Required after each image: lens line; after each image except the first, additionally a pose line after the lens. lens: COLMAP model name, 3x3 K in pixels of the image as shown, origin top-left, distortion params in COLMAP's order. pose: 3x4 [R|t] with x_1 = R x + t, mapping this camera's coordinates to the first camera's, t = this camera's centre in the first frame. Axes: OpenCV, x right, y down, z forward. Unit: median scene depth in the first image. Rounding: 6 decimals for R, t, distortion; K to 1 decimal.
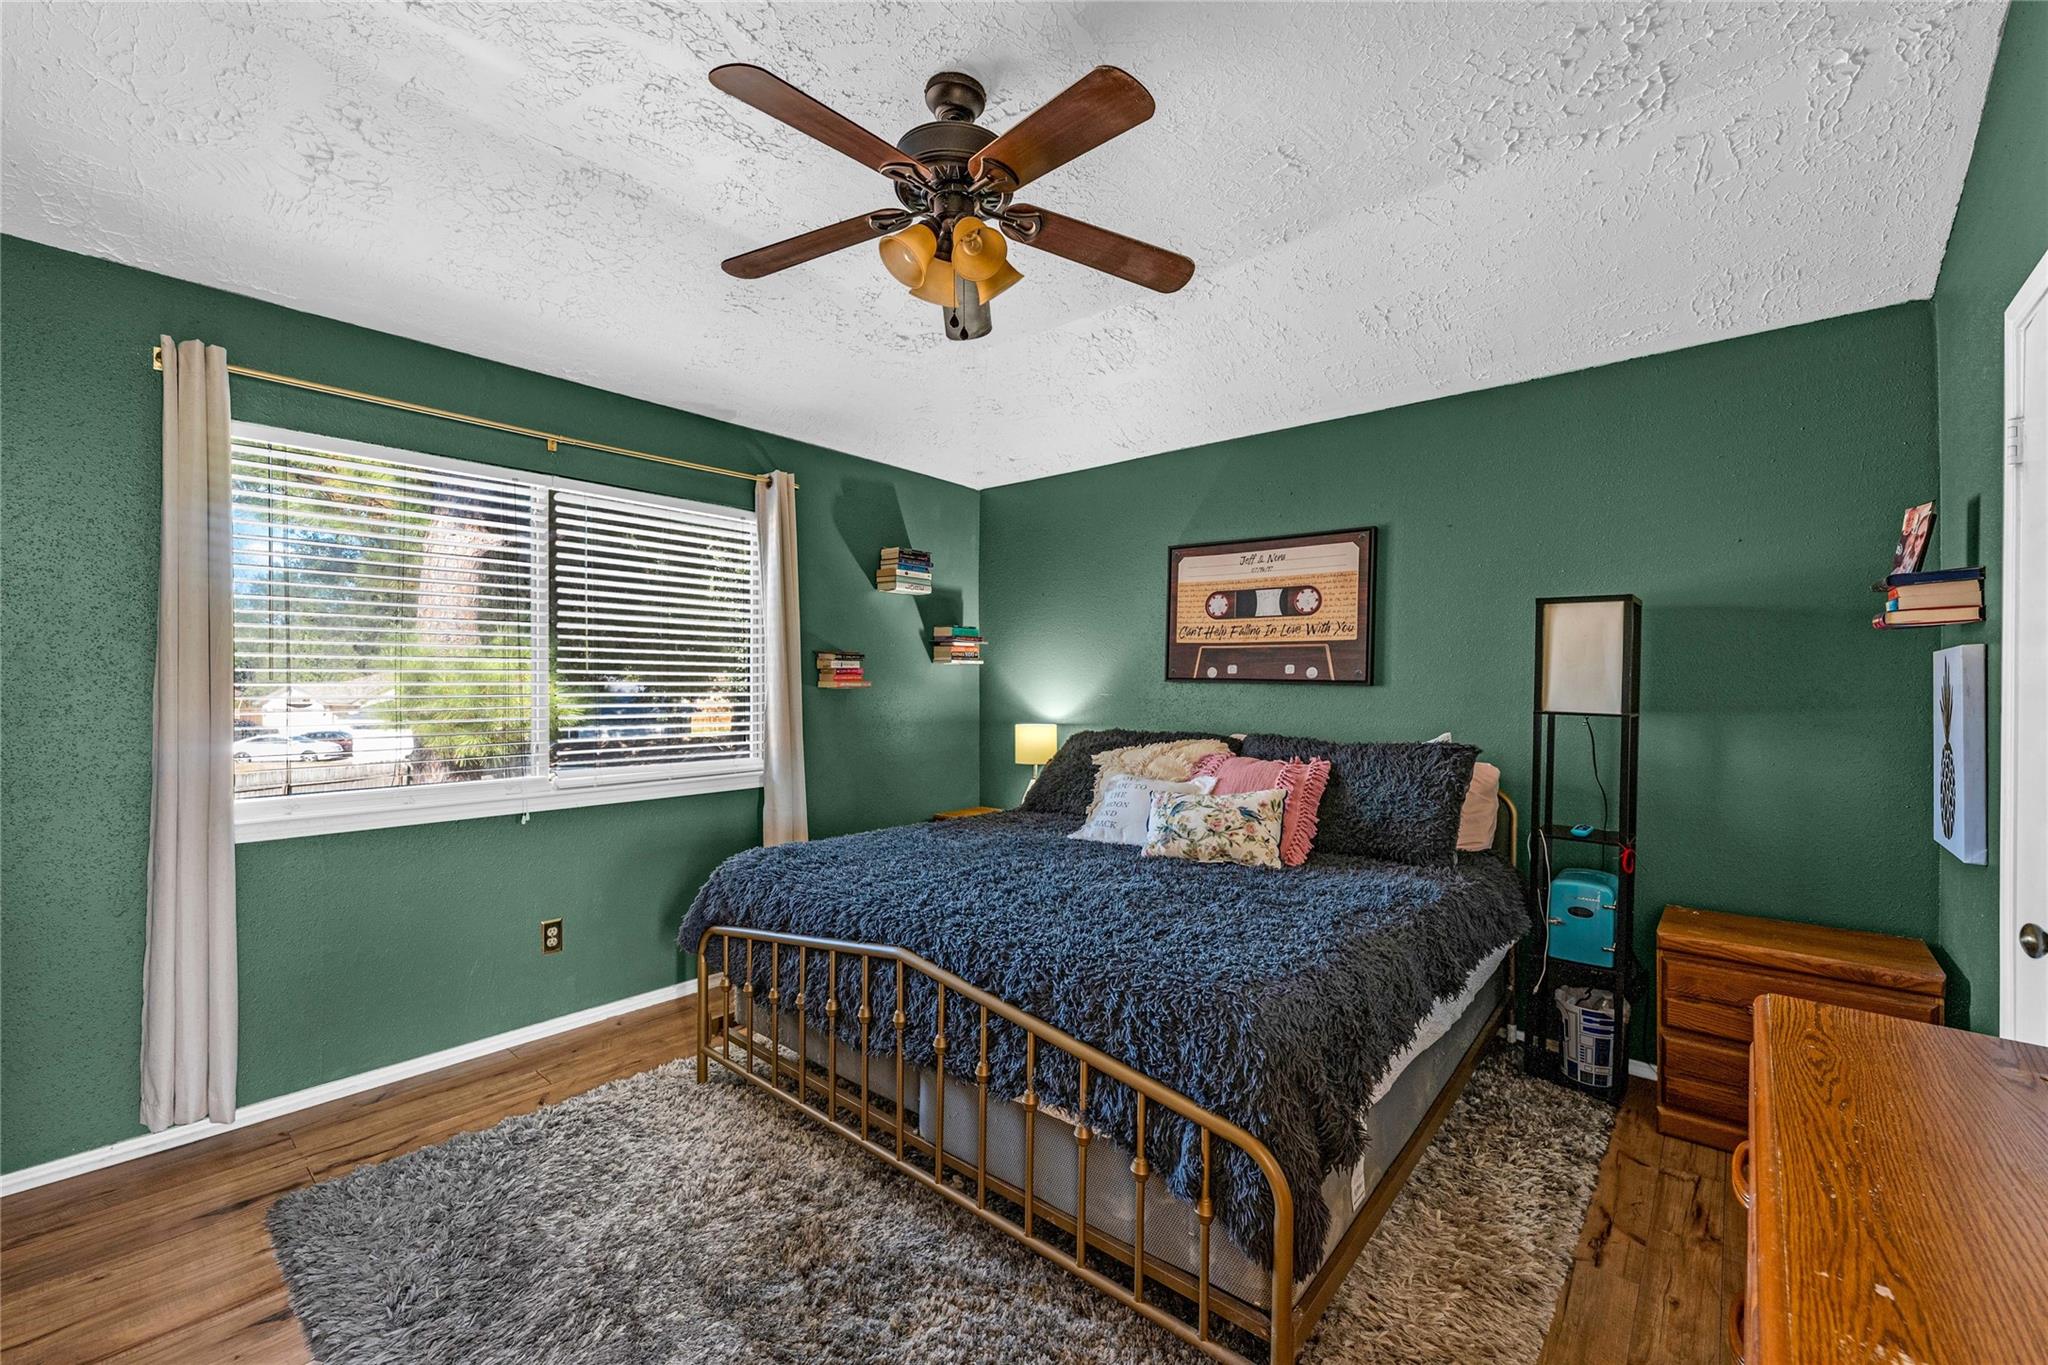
lens RADIAL K [[835.8, 0, 1026.3], [0, 835.8, 676.0], [0, 0, 1]] dist [-0.001787, -0.000167]
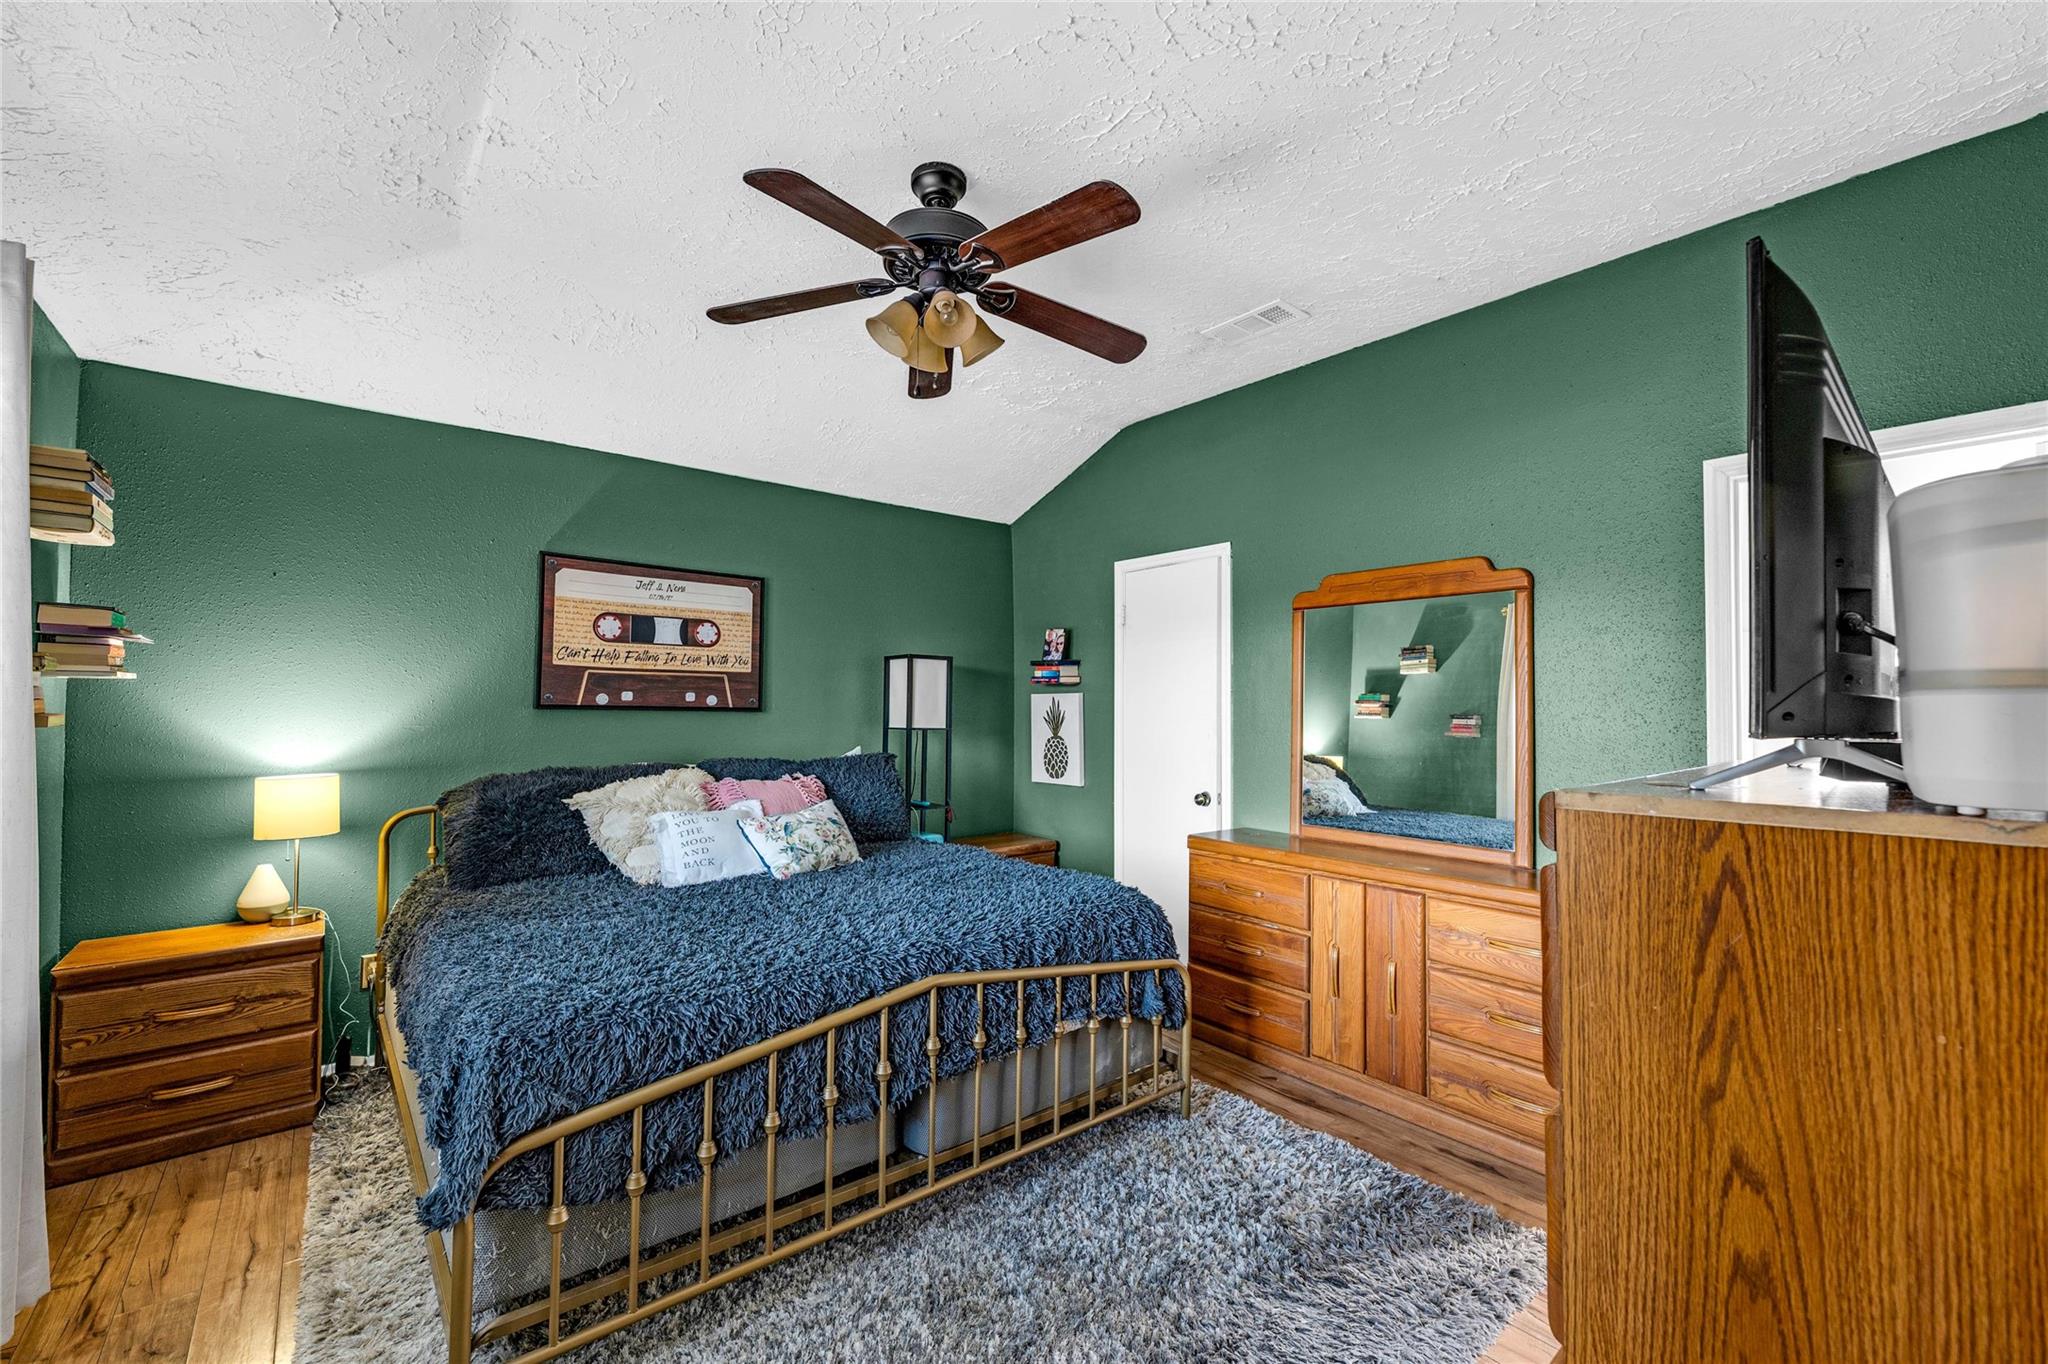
lens RADIAL K [[835.8, 0, 1029.5], [0, 835.8, 690.7], [0, 0, 1]] dist [-0.001787, -0.000167]
pose [[0.166736, 0.010806, 0.985942, -0.657829], [-0.012645, 0.999881, -0.008821, -0.012116], [-0.985920, -0.010996, 0.166853, 0.405847]]
